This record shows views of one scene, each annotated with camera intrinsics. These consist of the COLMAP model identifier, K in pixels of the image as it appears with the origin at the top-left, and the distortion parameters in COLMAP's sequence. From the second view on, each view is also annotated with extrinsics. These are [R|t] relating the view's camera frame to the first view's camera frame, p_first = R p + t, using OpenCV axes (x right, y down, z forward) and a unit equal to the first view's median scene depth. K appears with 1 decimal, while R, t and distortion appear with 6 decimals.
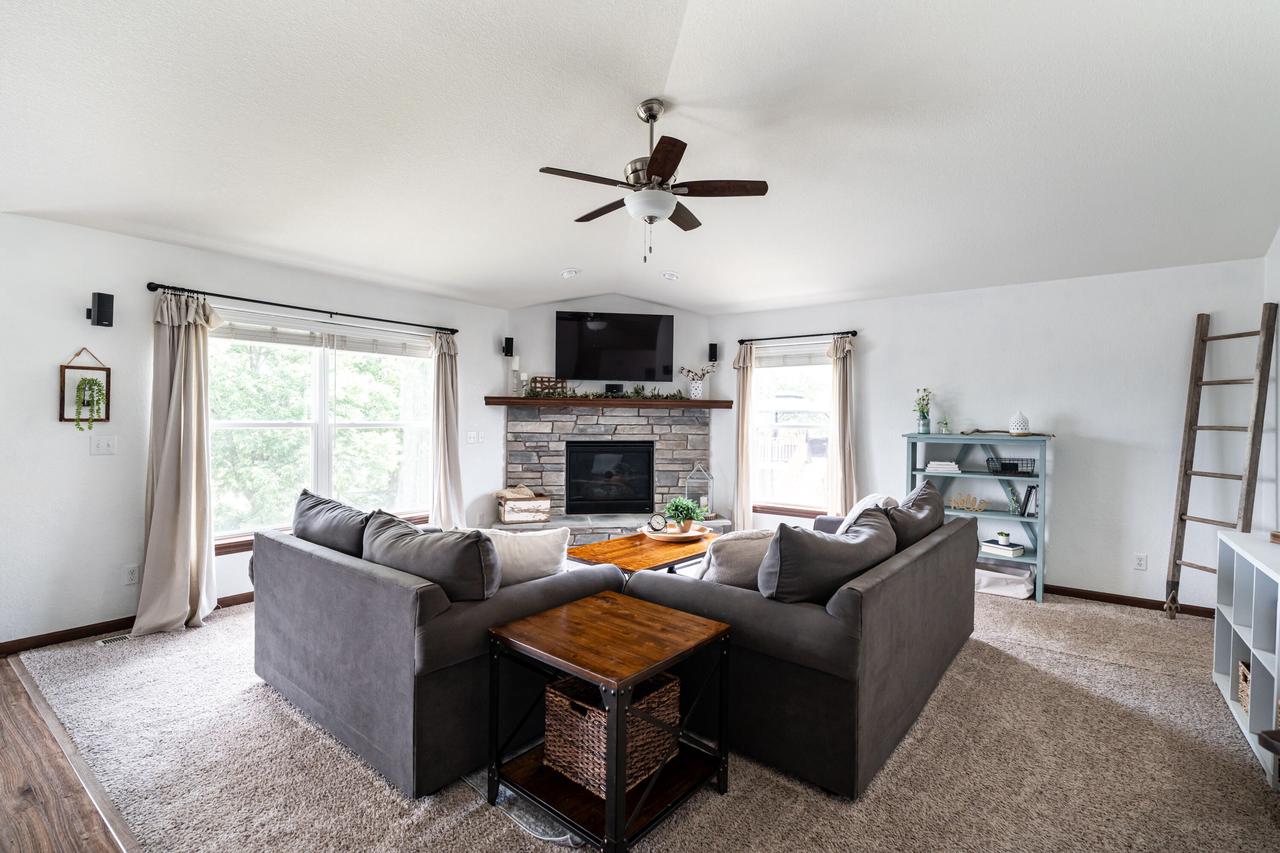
lens RADIAL K [[576.3, 0, 648.4], [0, 576.3, 419.6], [0, 0, 1]] dist [-0.018259, 0.006432]
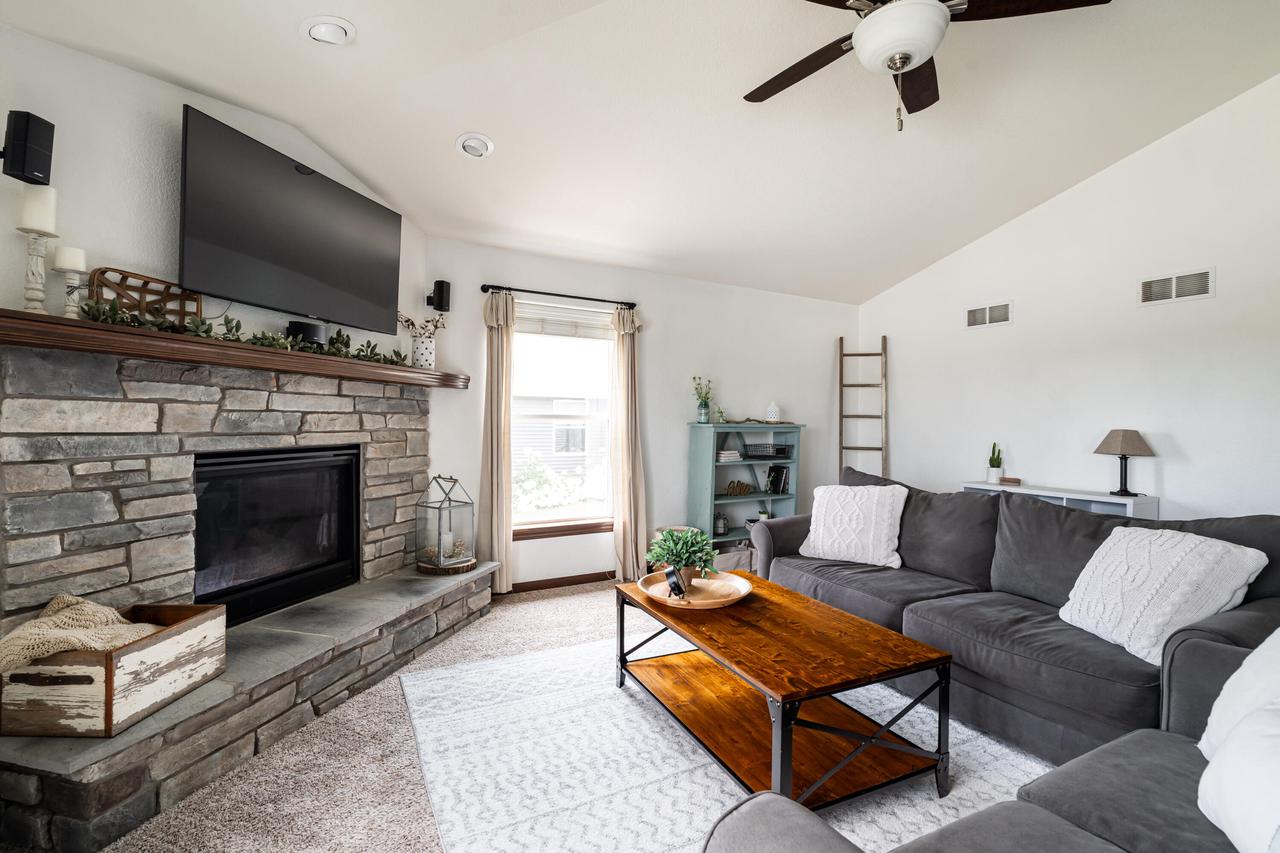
lens RADIAL K [[576.3, 0, 628.8], [0, 576.3, 423.8], [0, 0, 1]] dist [-0.018259, 0.006432]
pose [[0.414785, -0.009263, 0.909872, -0.376142], [-0.005298, 0.999907, 0.012595, 0.011311], [-0.909904, -0.010045, 0.414697, 0.582623]]
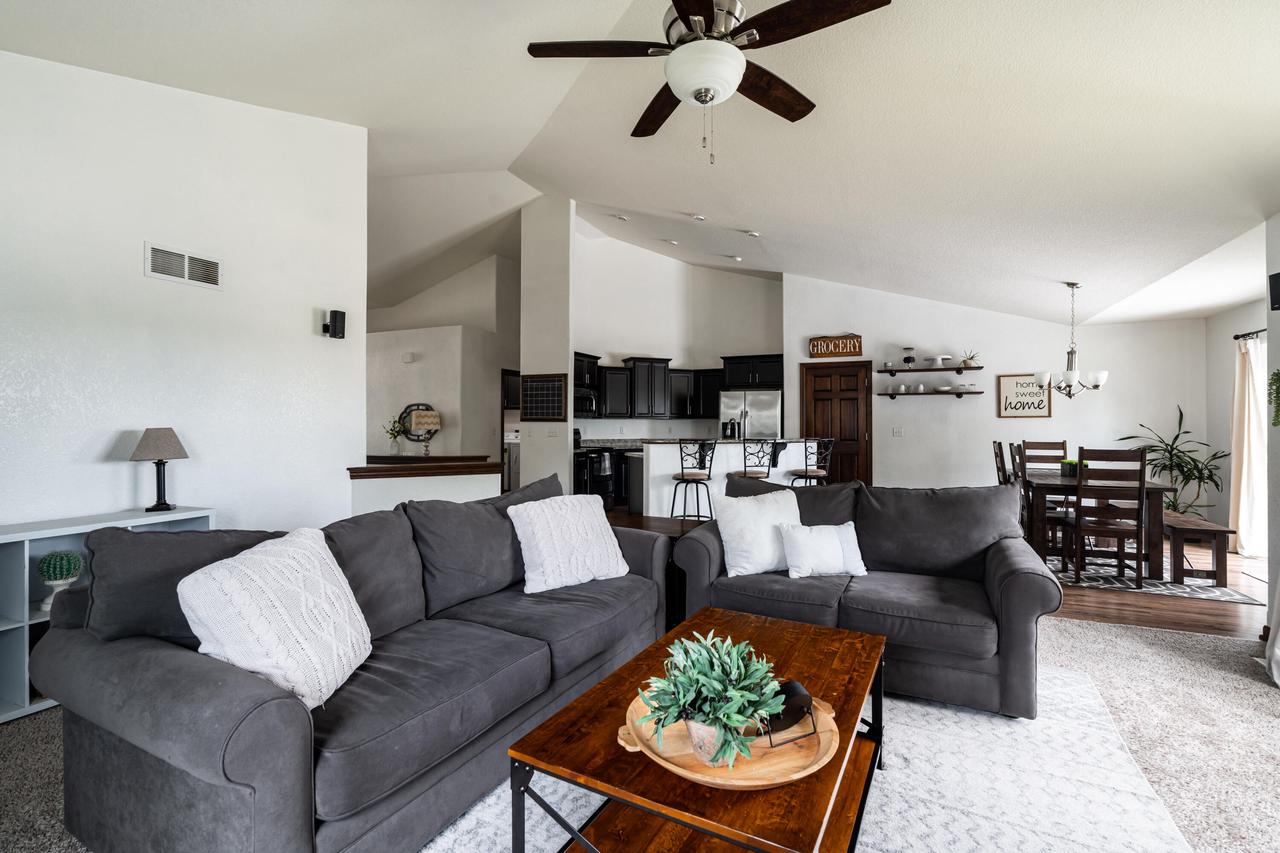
lens RADIAL K [[576.3, 0, 658.2], [0, 576.3, 425.7], [0, 0, 1]] dist [-0.018259, 0.006432]
pose [[-0.979018, -0.008758, -0.203587, 0.088547], [-0.009712, 0.999946, 0.003684, 0.011838], [0.203544, 0.005583, -0.979050, 0.964722]]
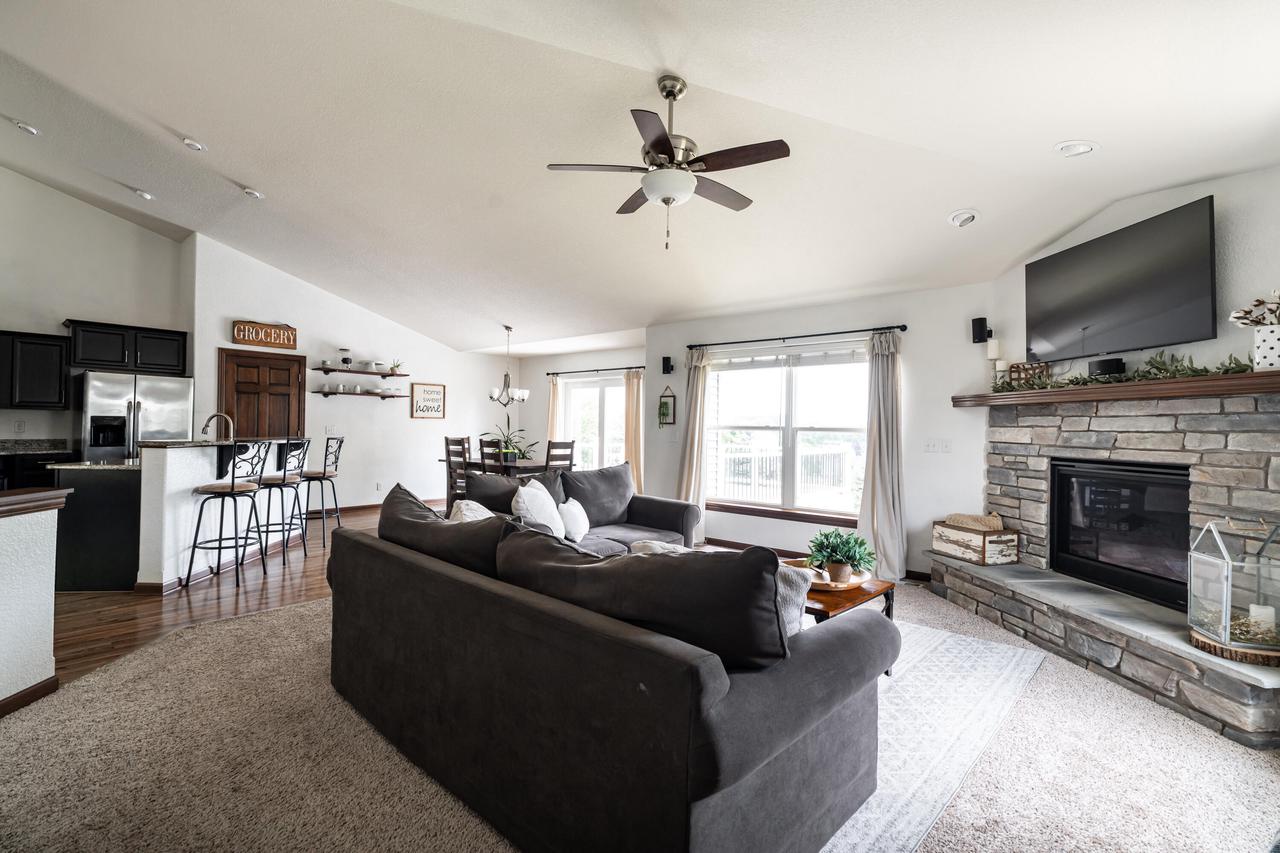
lens RADIAL K [[576.3, 0, 621.8], [0, 576.3, 426.3], [0, 0, 1]] dist [-0.018259, 0.006432]
pose [[-0.090682, -0.011792, -0.995810, 0.550421], [-0.018107, 0.999784, -0.010190, 0.018405], [0.995715, 0.017107, -0.090876, 0.585430]]
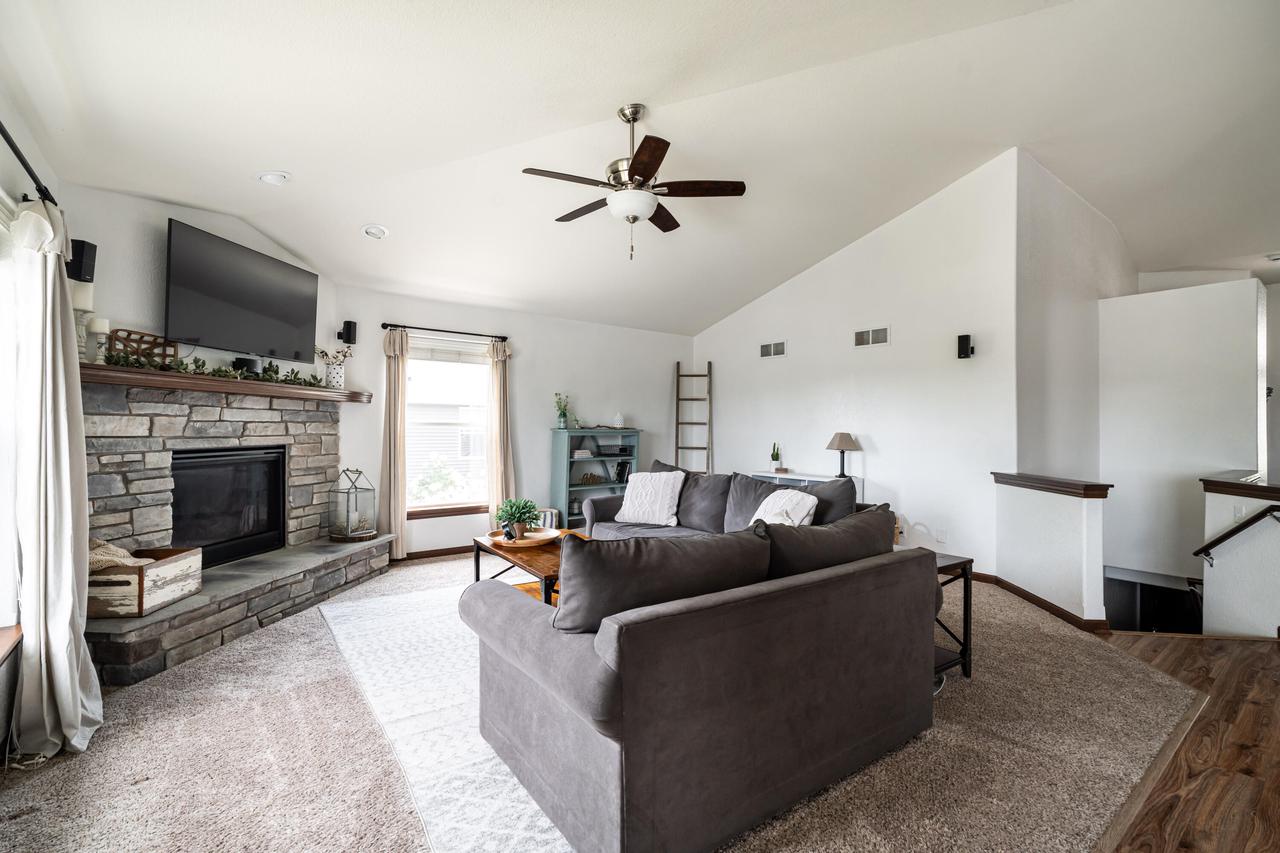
lens RADIAL K [[576.3, 0, 635.7], [0, 576.3, 425.6], [0, 0, 1]] dist [-0.018259, 0.006432]
pose [[0.273379, -0.003804, 0.961899, -0.567636], [-0.004785, 0.999974, 0.005315, 0.007765], [-0.961894, -0.006056, 0.273354, 0.410347]]
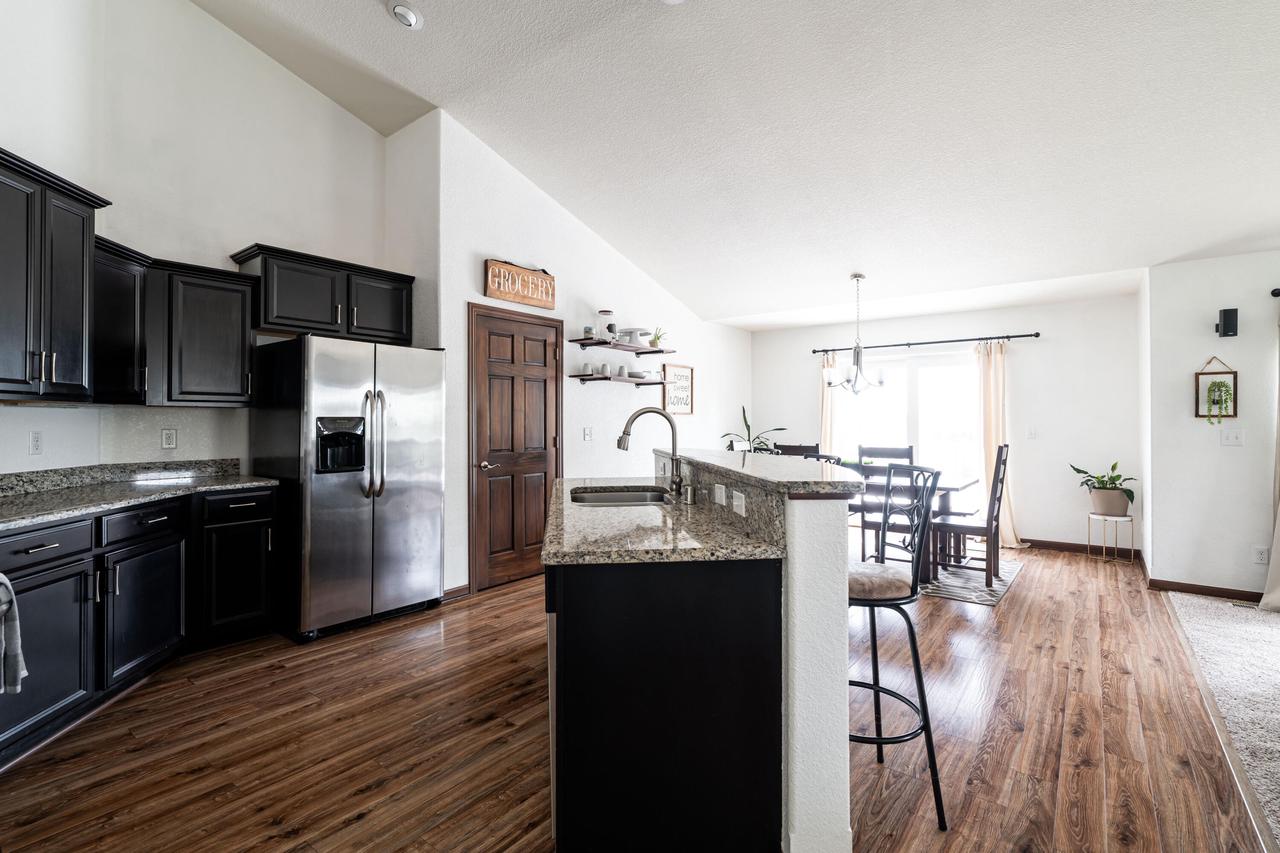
lens RADIAL K [[576.3, 0, 616.0], [0, 576.3, 417.0], [0, 0, 1]] dist [-0.018259, 0.006432]
pose [[-0.061546, -0.015531, -0.997983, 0.169519], [-0.003555, 0.999876, -0.015341, 0.014668], [0.998098, 0.002603, -0.061593, -0.112869]]
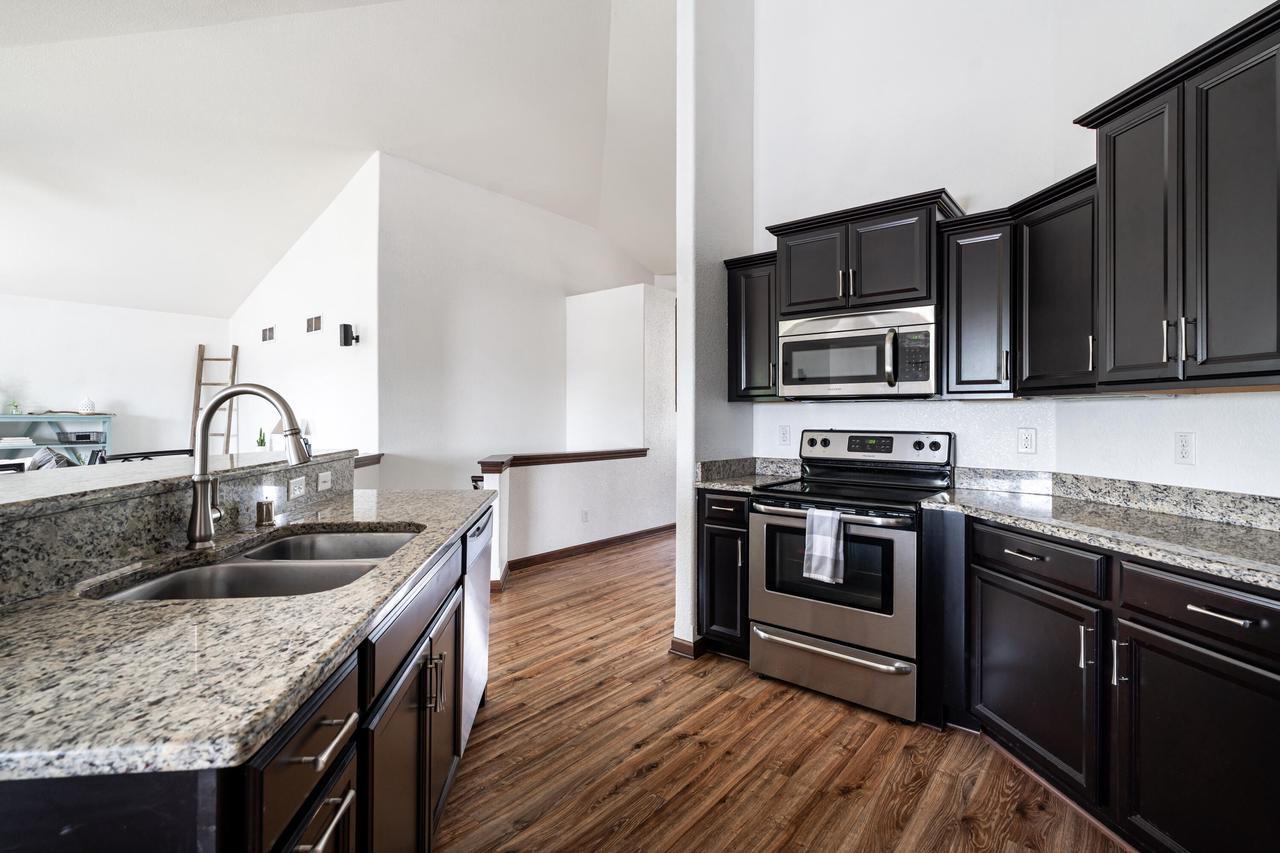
lens RADIAL K [[576.3, 0, 639.8], [0, 576.3, 406.3], [0, 0, 1]] dist [-0.018259, 0.006432]
pose [[0.037153, 0.007969, 0.999278, -0.496432], [-0.004974, 0.999957, -0.007790, 0.008644], [-0.999297, -0.004681, 0.037191, -0.280913]]
